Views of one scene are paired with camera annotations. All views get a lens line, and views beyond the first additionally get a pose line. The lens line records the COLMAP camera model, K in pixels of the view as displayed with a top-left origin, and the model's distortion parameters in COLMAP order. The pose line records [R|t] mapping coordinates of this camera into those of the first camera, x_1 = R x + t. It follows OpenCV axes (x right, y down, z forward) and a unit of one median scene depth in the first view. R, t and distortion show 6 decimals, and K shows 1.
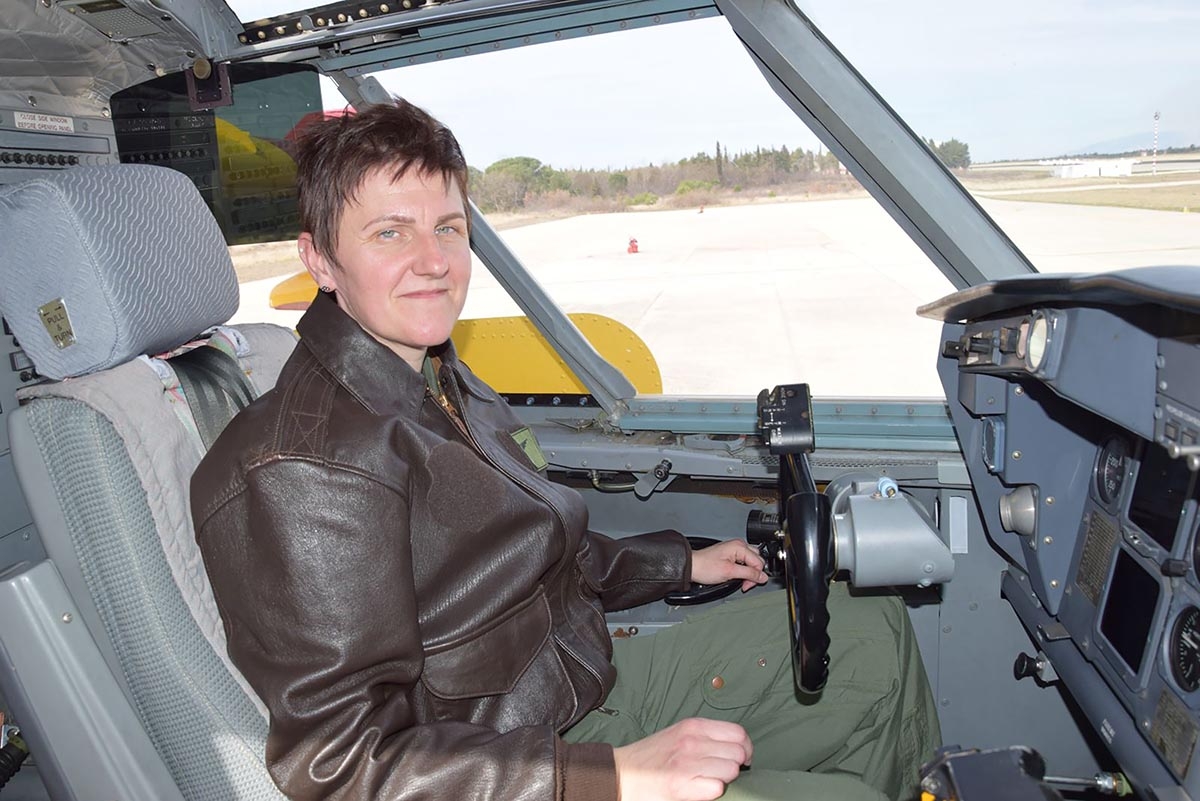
lens RADIAL K [[962.2, 0, 600.0], [0, 962.2, 400.5], [0, 0, 1]] dist [-0.173321, 0.136237]
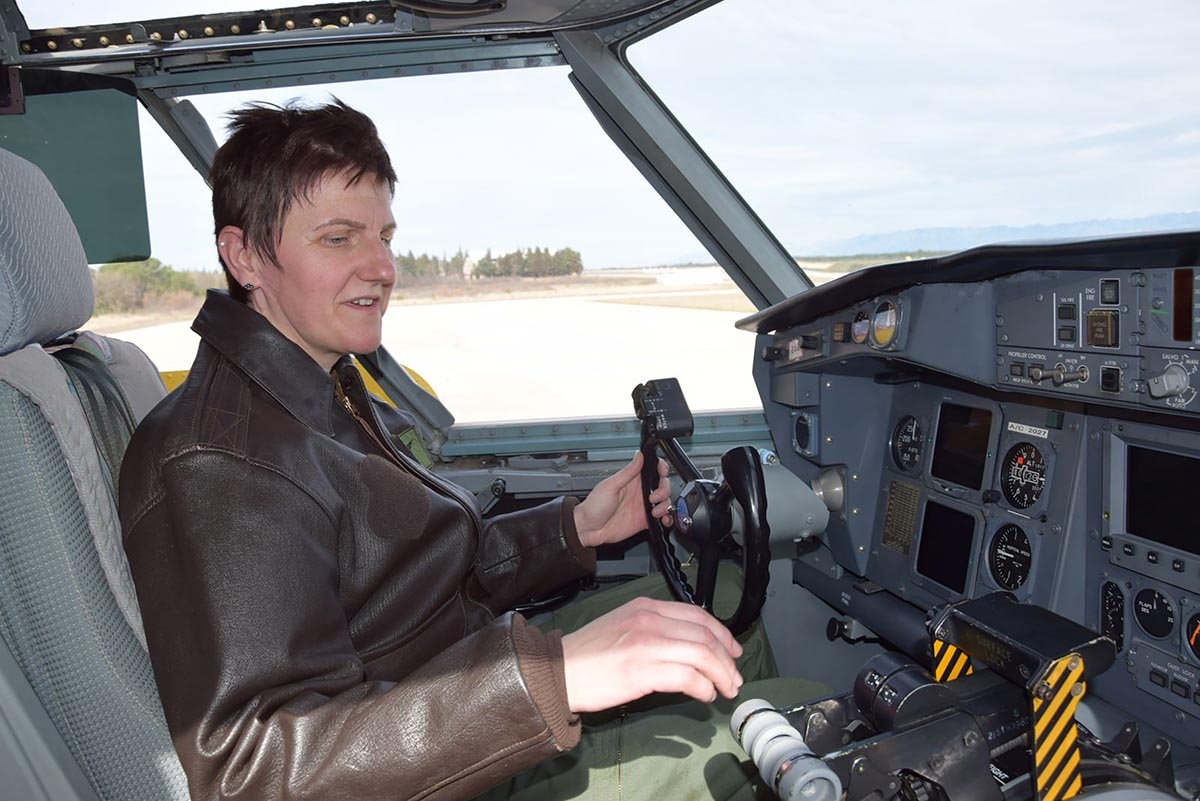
lens RADIAL K [[962.2, 0, 600.0], [0, 962.2, 400.5], [0, 0, 1]] dist [-0.173321, 0.136237]
pose [[0.921187, -0.021194, 0.388543, -0.225220], [0.065063, 0.992848, -0.100100, 0.085814], [-0.383642, 0.117490, 0.915977, -0.003061]]
